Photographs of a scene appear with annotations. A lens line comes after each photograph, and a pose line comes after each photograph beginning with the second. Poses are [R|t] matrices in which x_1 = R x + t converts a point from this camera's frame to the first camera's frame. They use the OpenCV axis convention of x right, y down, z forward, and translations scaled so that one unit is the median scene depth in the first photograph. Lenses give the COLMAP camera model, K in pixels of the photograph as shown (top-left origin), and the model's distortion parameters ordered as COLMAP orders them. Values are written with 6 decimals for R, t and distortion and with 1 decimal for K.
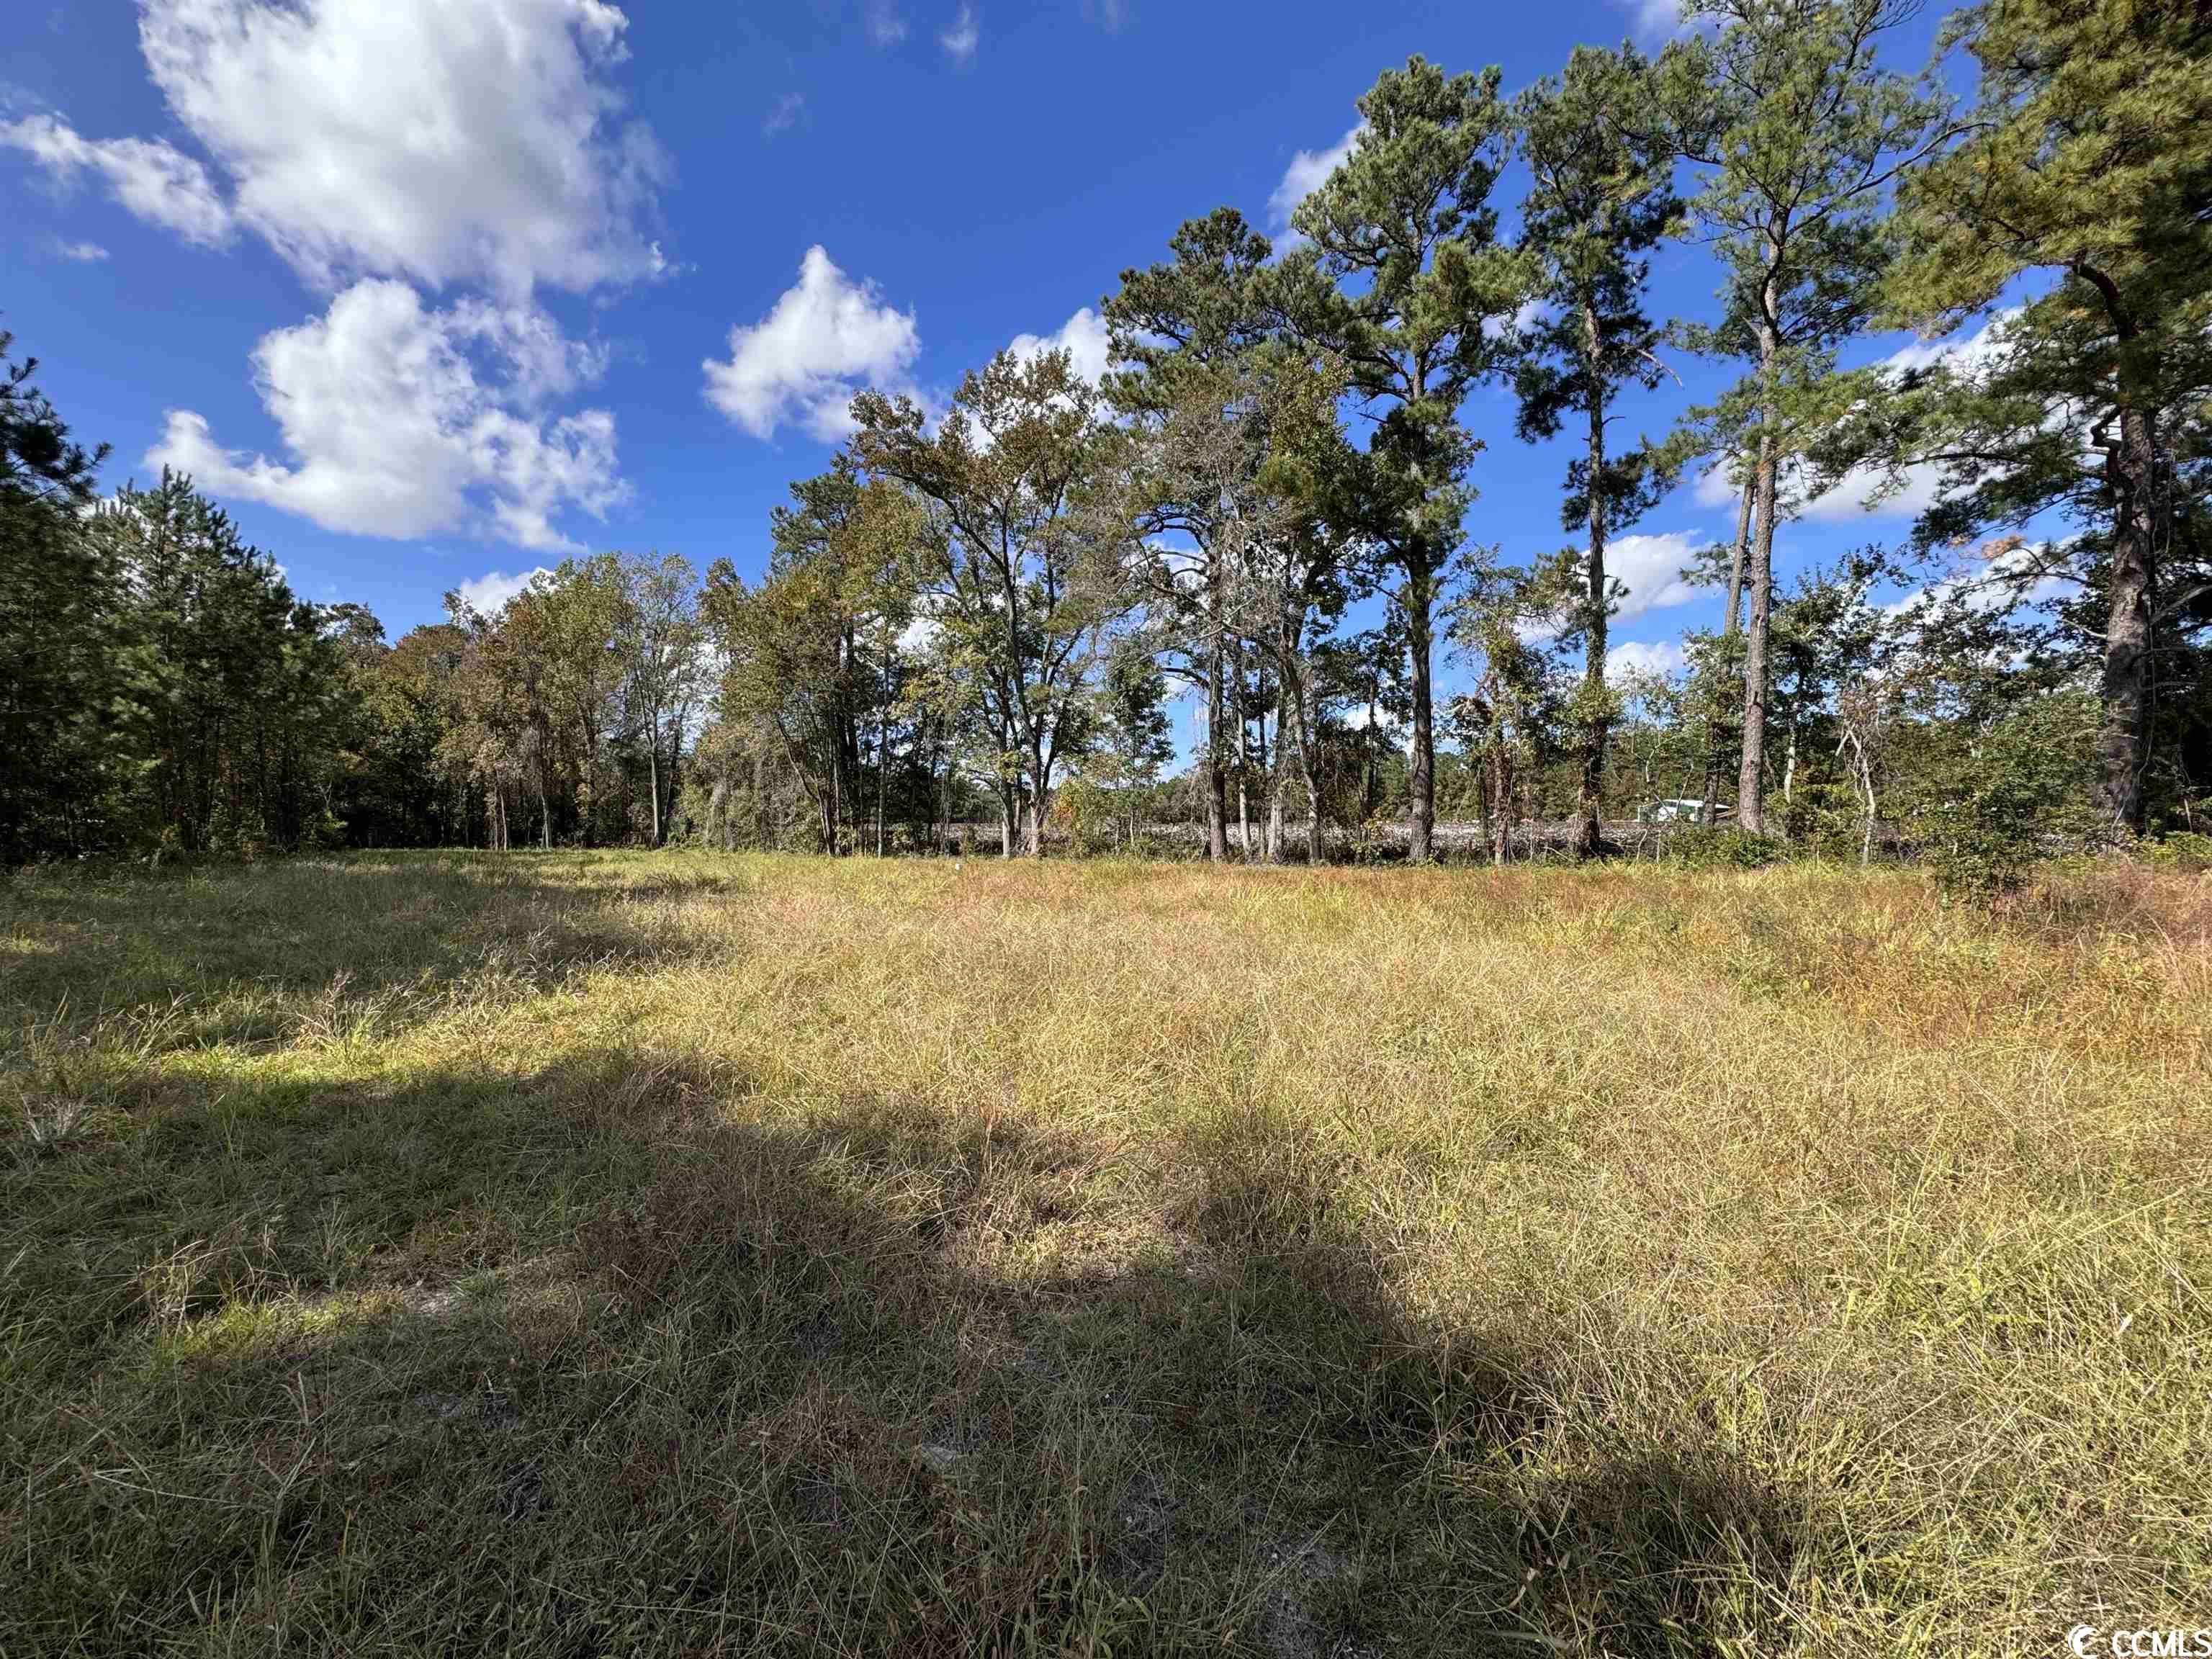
lens RADIAL K [[877.3, 0, 1106.1], [0, 877.3, 824.8], [0, 0, 1]] dist [0.001648, -0.000057]
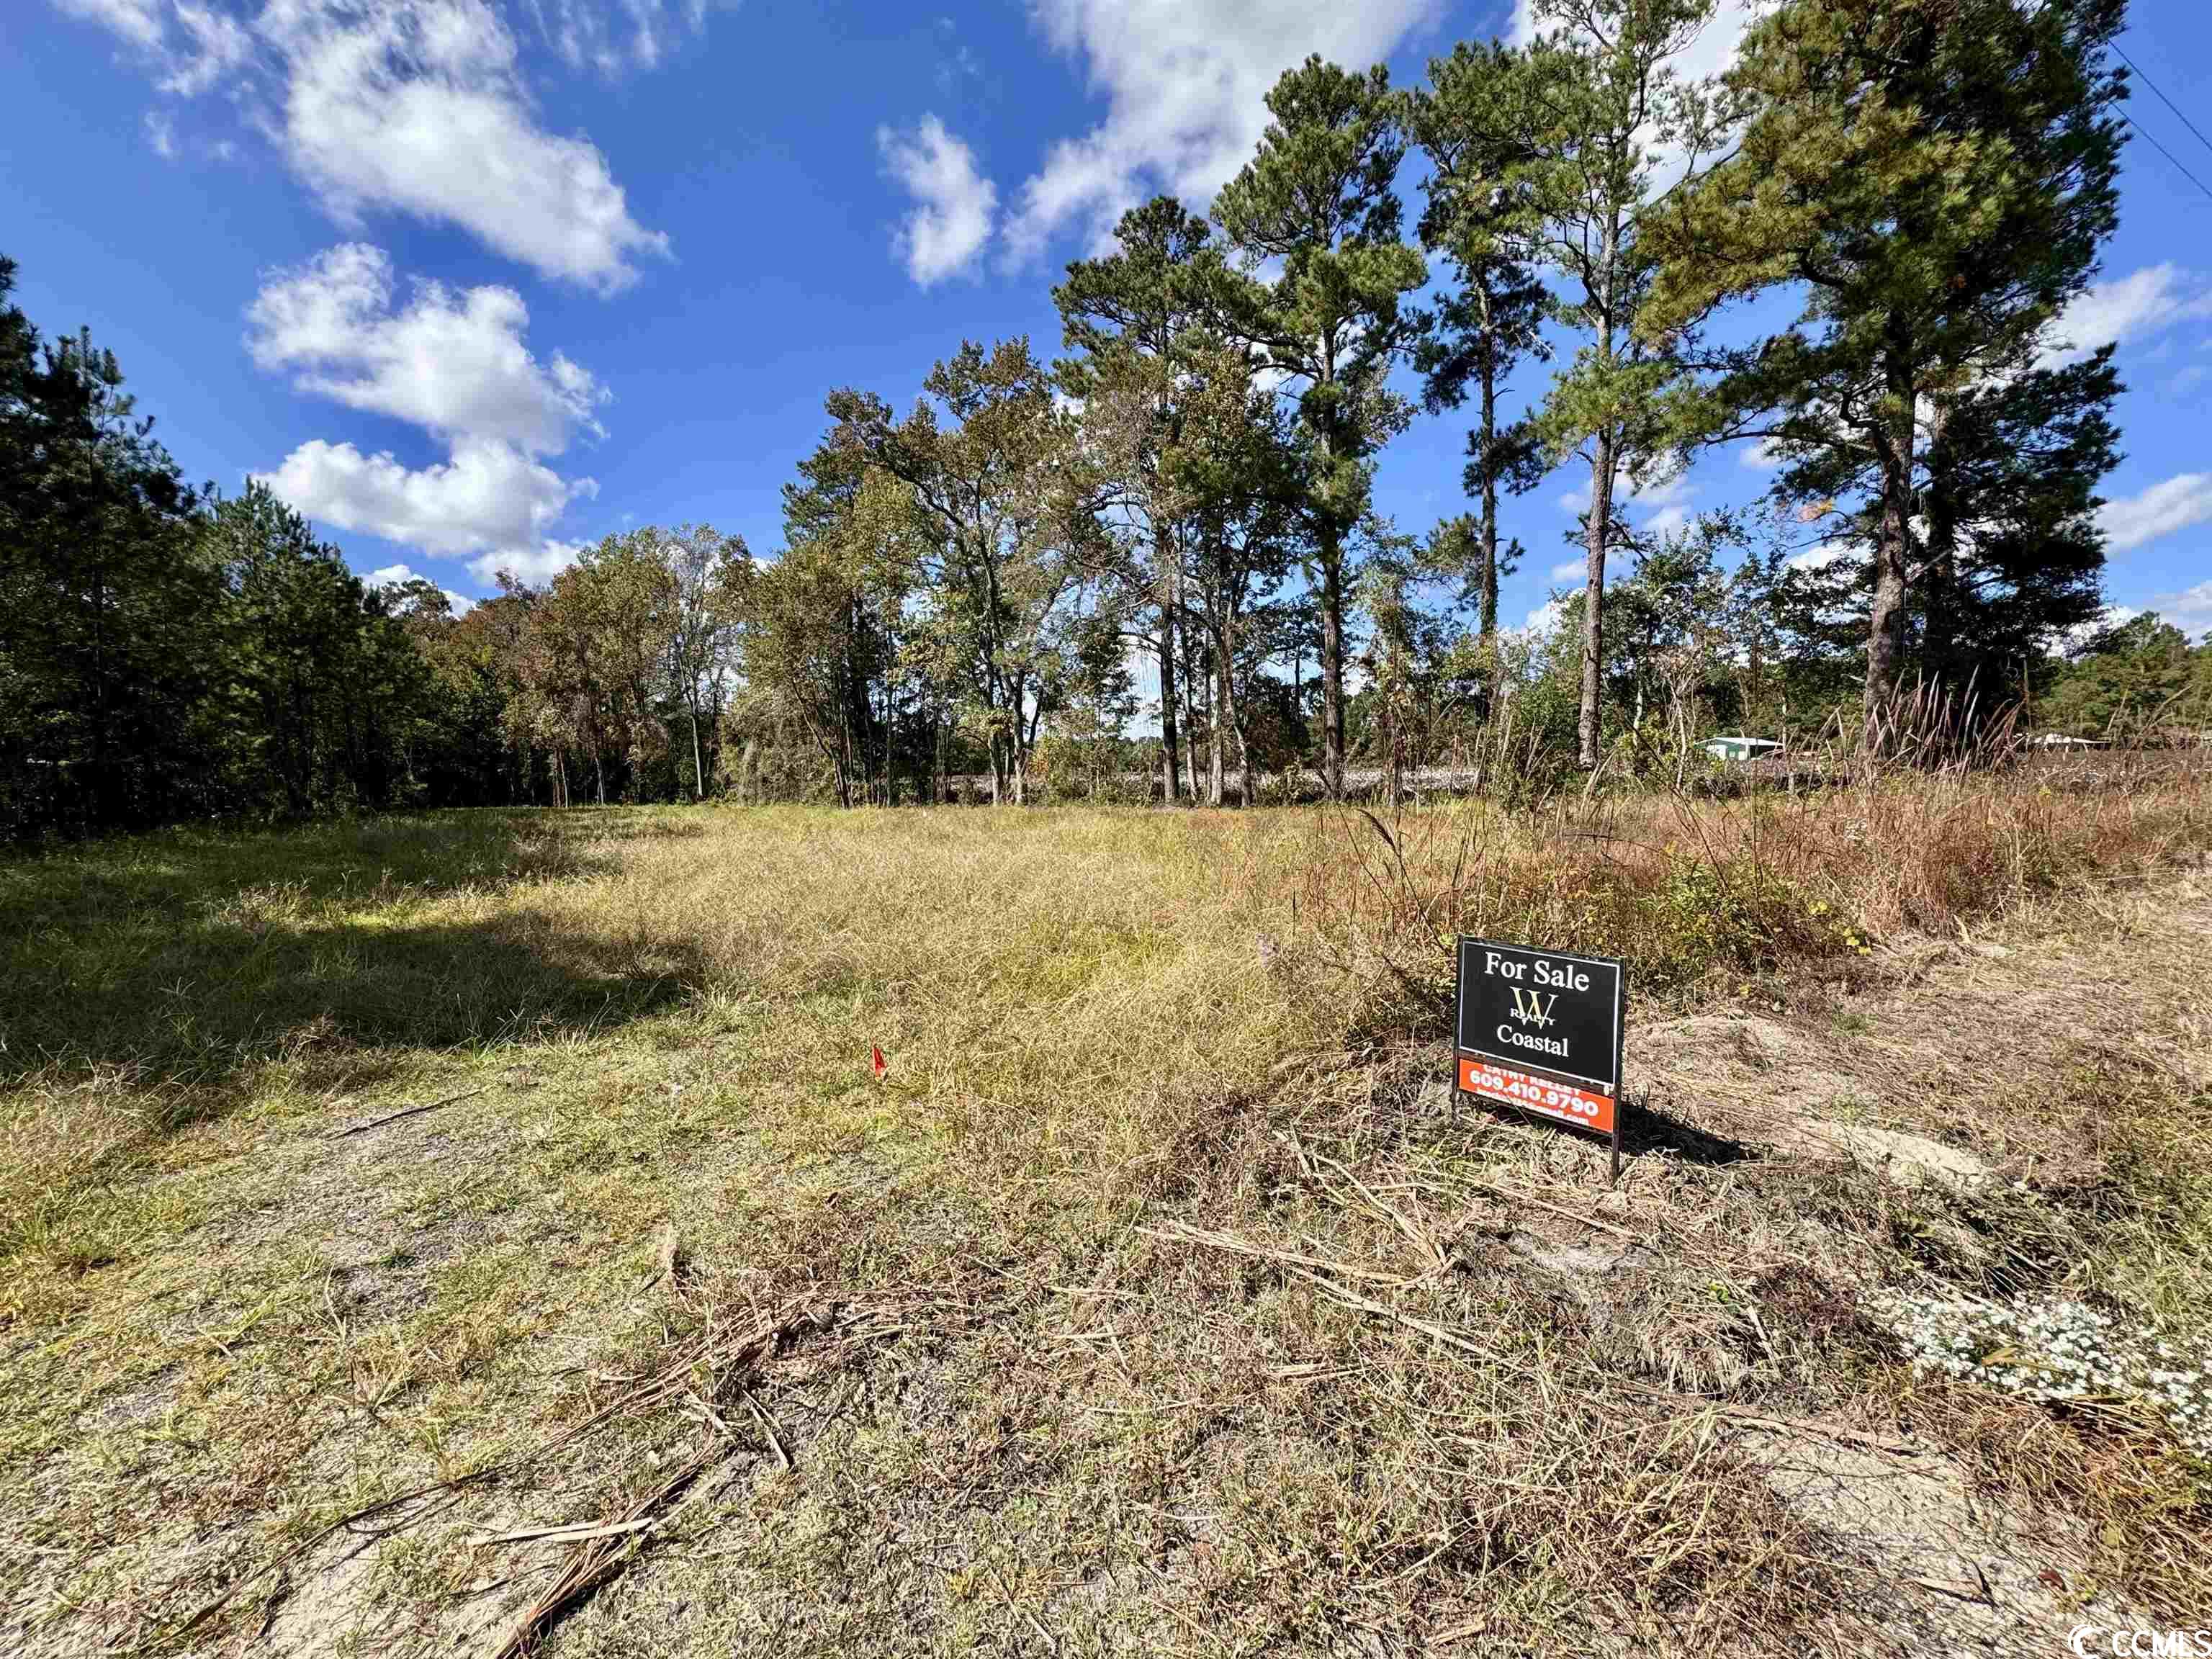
lens RADIAL K [[877.3, 0, 1101.9], [0, 877.3, 830.1], [0, 0, 1]] dist [0.001648, -0.000057]
pose [[0.997868, -0.014091, -0.063733, 0.116904], [0.018134, 0.997829, 0.063307, -0.000435], [0.062703, -0.064328, 0.995957, -0.117064]]
